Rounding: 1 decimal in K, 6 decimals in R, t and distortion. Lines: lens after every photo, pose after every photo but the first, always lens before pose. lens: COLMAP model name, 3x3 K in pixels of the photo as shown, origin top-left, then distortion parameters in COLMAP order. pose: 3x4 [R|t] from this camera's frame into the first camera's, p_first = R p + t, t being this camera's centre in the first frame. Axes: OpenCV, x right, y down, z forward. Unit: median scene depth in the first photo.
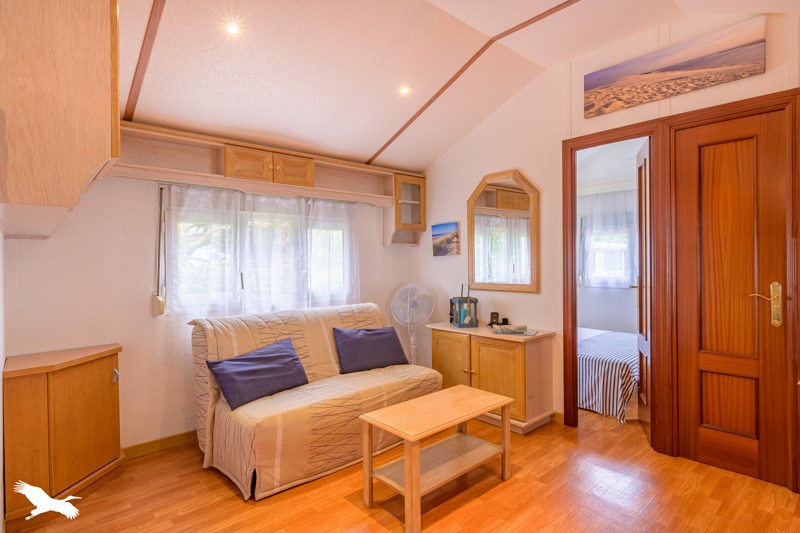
lens RADIAL K [[422.5, 0, 401.5], [0, 422.5, 265.0], [0, 0, 1]] dist [0.002941, 0.002209]
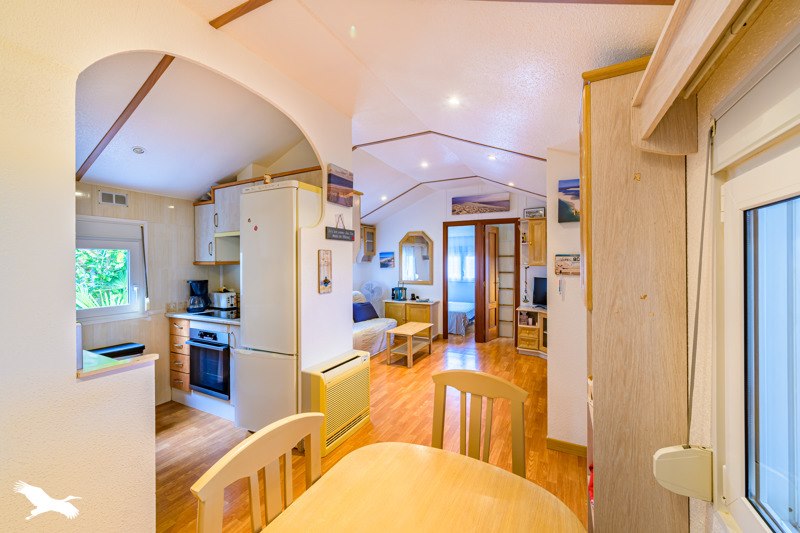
lens RADIAL K [[315.0, 0, 399.7], [0, 315.0, 264.3], [0, 0, 1]] dist [0.000013, -0.000008]
pose [[0.936691, 0.003241, 0.350143, -0.480913], [-0.003862, 0.999992, 0.001075, -0.050634], [-0.350137, -0.002359, 0.936696, -0.604627]]
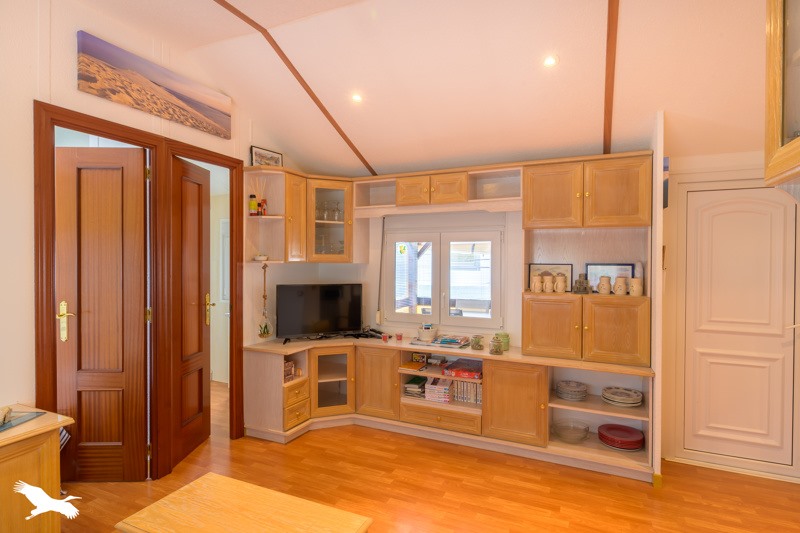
lens RADIAL K [[422.5, 0, 406.7], [0, 422.5, 263.2], [0, 0, 1]] dist [0.002941, 0.002209]
pose [[-0.400223, -0.009199, 0.916372, -0.432917], [-0.003511, 0.999958, 0.008505, -0.053375], [-0.916411, 0.000187, -0.400238, 0.732938]]
